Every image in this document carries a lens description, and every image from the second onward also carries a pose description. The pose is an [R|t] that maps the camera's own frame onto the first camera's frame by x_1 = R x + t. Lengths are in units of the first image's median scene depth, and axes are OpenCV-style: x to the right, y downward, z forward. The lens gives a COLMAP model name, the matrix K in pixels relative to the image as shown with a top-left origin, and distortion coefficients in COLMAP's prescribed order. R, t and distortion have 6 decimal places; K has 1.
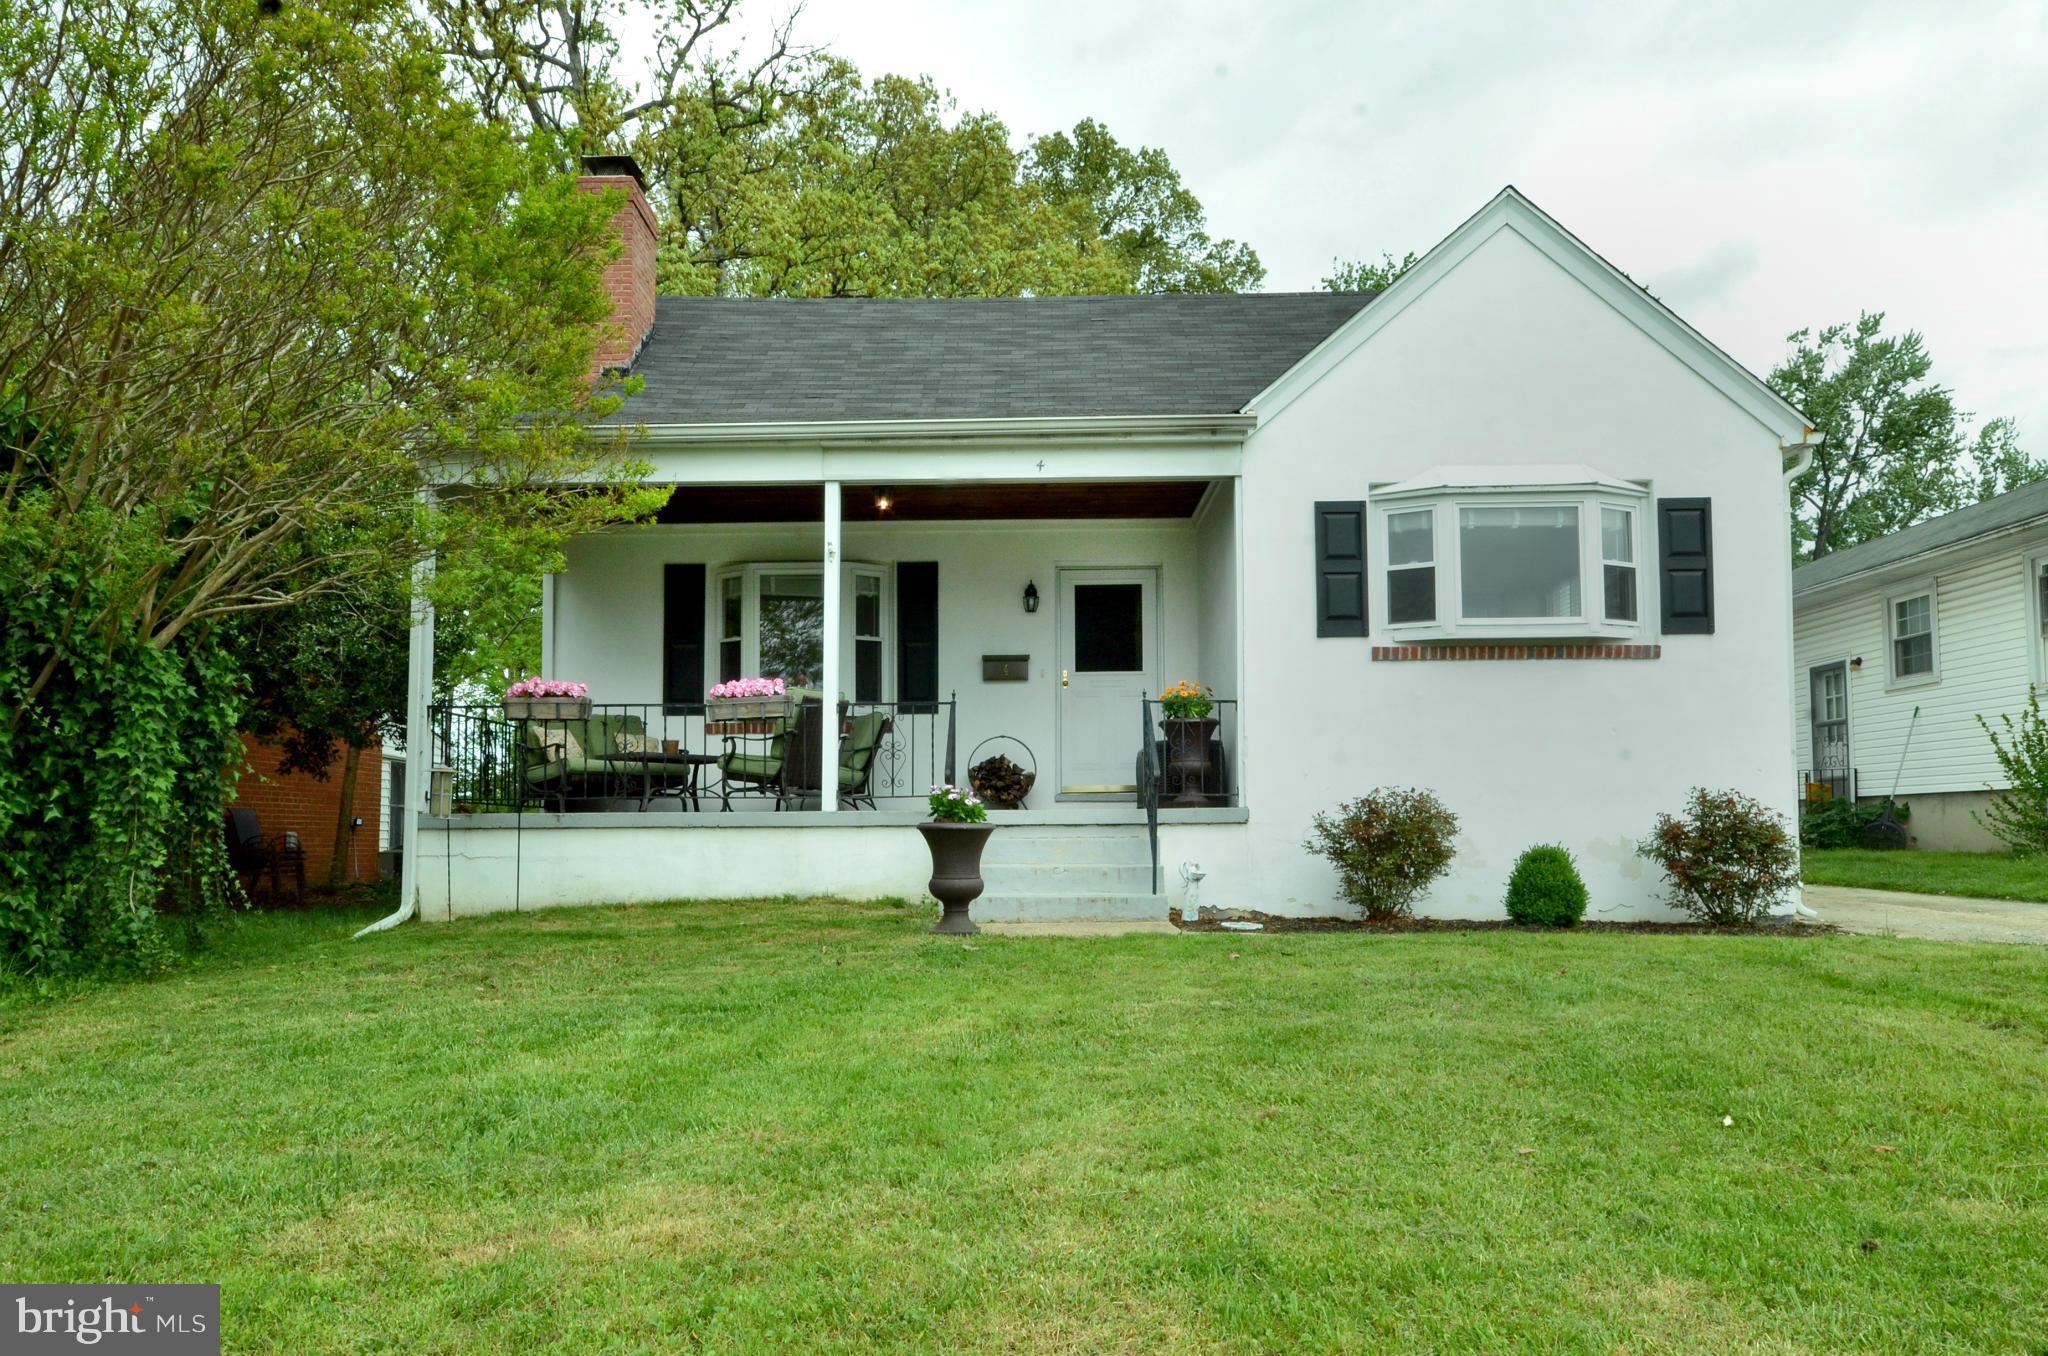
lens RADIAL K [[1345.4, 0, 1024.8], [0, 1345.4, 709.1], [0, 0, 1]] dist [0.007130, 0.001050]
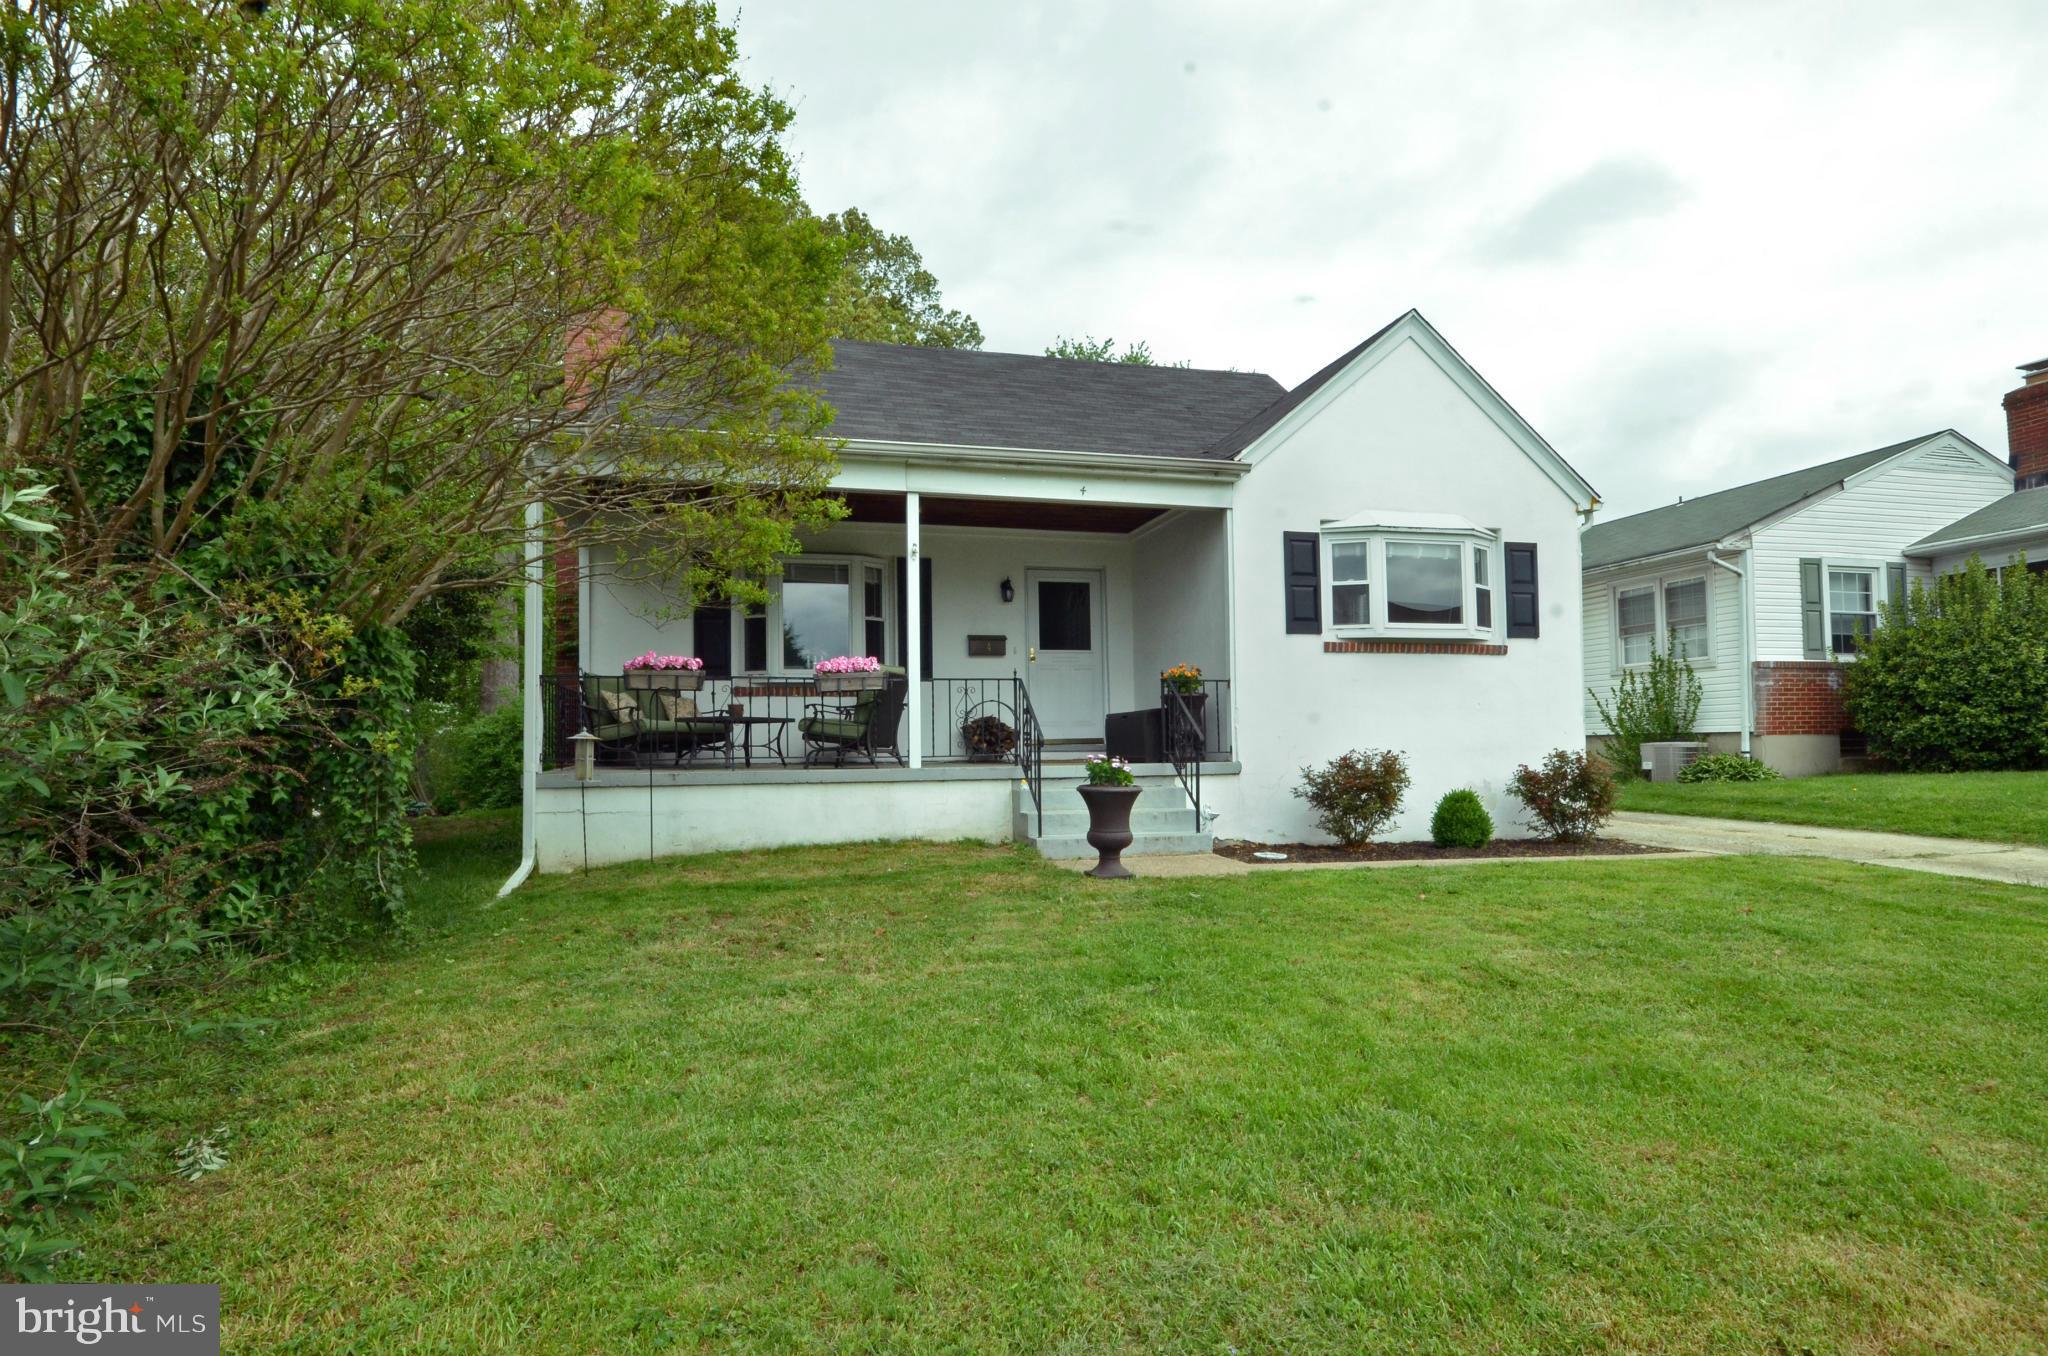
lens RADIAL K [[998.7, 0, 1024.0], [0, 998.7, 678.0], [0, 0, 1]] dist [-0.003323, -0.000178]
pose [[0.961721, 0.011198, 0.273800, -0.301000], [-0.016781, 0.999696, 0.018055, -0.022612], [-0.273515, -0.021958, 0.961617, 0.118846]]
